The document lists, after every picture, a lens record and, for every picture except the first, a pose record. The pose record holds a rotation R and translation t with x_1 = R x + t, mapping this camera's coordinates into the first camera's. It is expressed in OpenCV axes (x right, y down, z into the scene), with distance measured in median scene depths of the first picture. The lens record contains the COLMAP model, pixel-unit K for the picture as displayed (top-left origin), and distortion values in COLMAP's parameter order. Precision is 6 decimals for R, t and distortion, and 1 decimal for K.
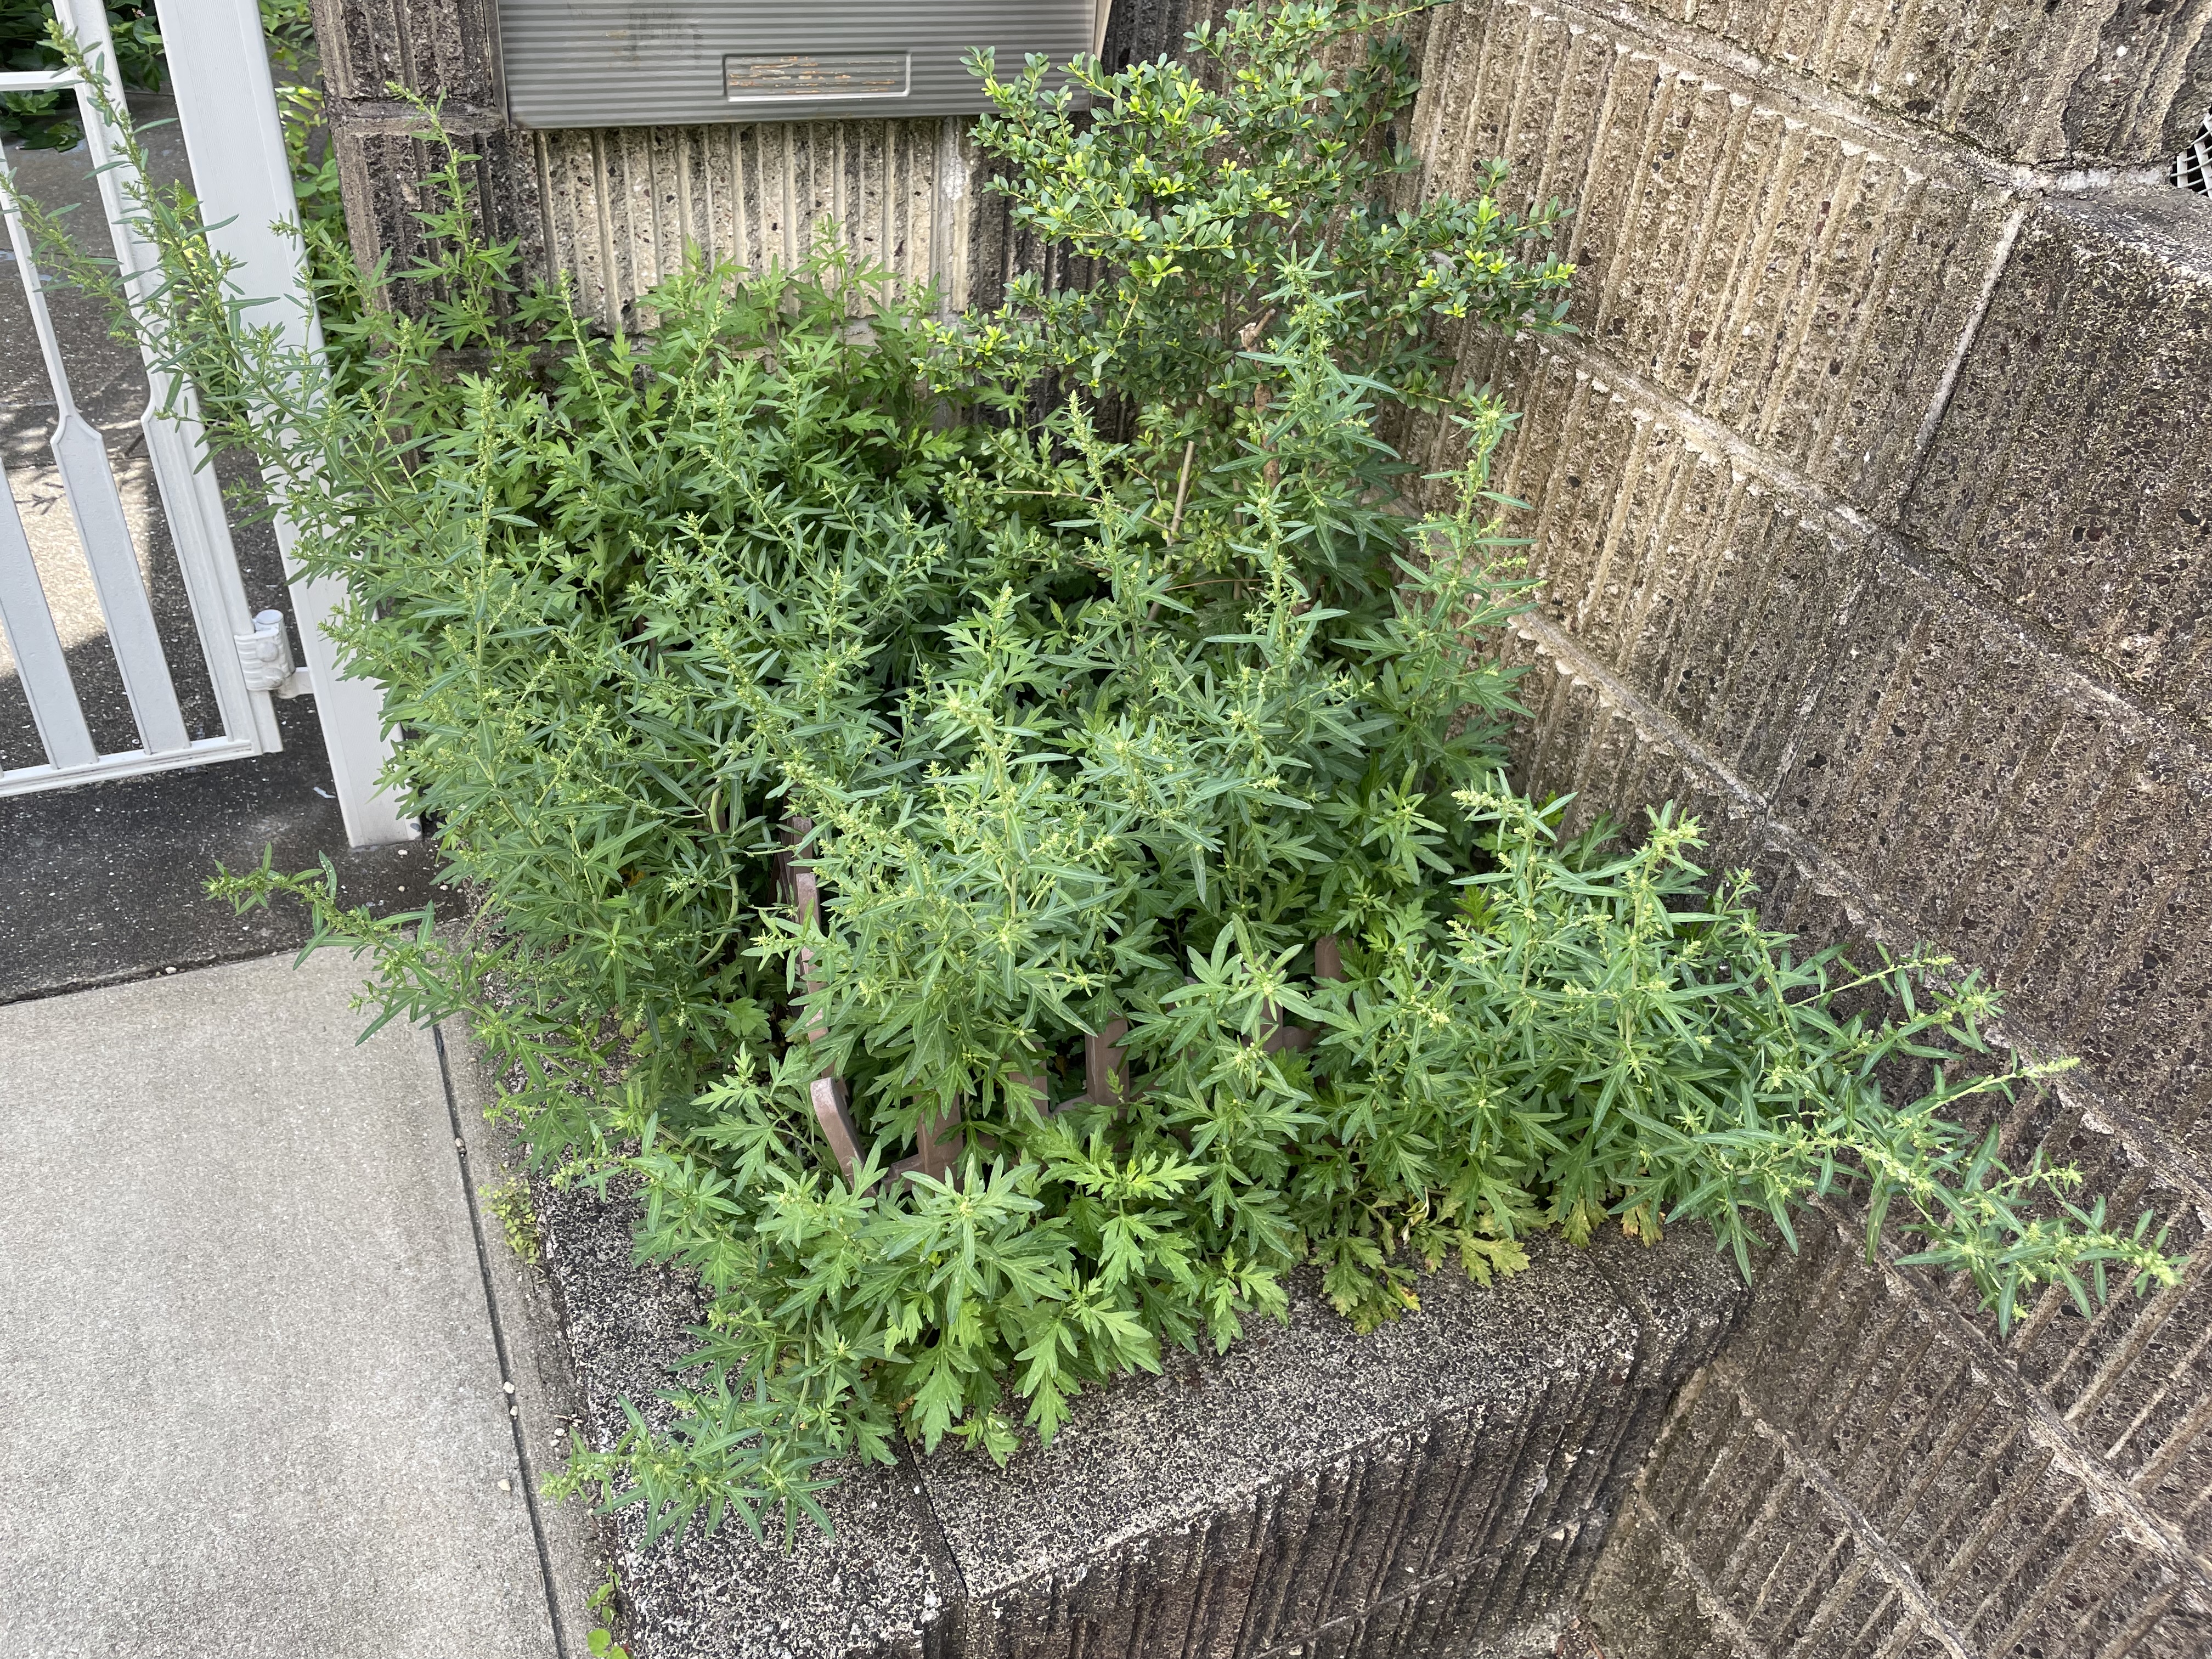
lens RADIAL K [[1764.5, 0, 1099.6], [0, 1764.5, 823.5], [0, 0, 1]] dist [0.097270, -0.145216]
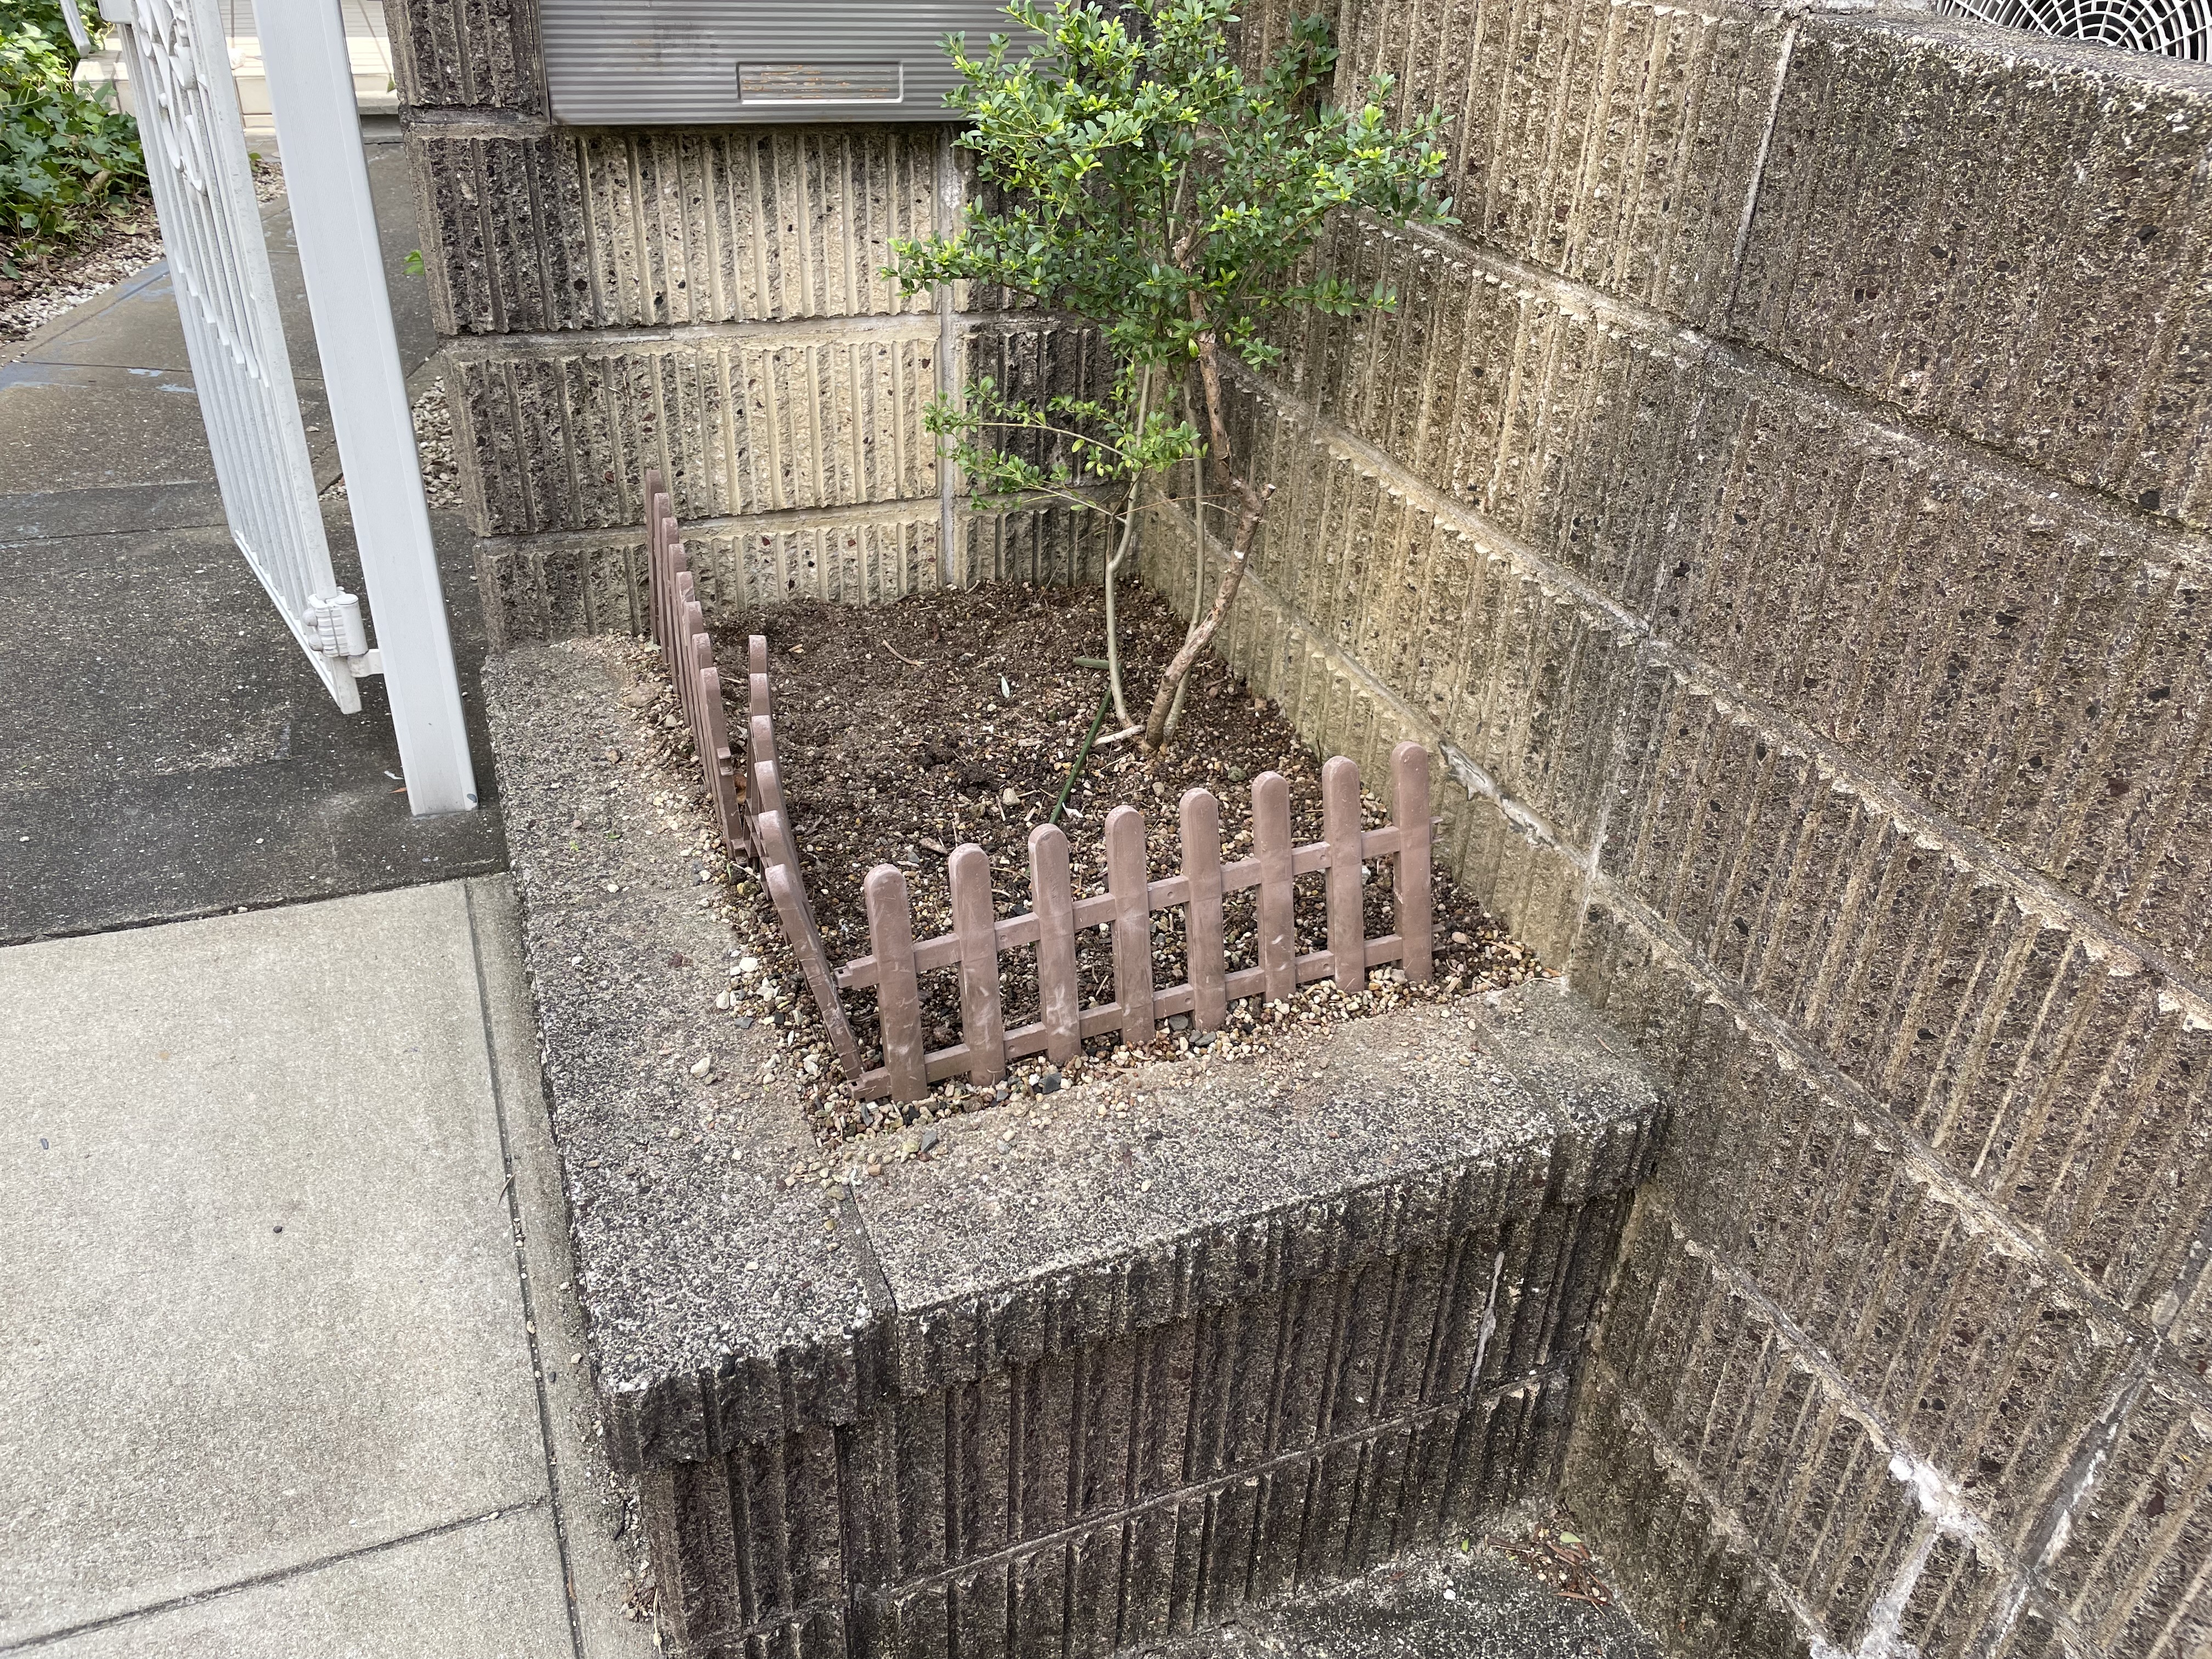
lens RADIAL K [[1760.1, 0, 1113.7], [0, 1760.1, 816.2], [0, 0, 1]] dist [0.102035, -0.154540]
pose [[0.998303, -0.015737, -0.056065, 0.108144], [0.008776, 0.992453, -0.122315, 0.237157], [0.057567, 0.121615, 0.990907, -0.081424]]
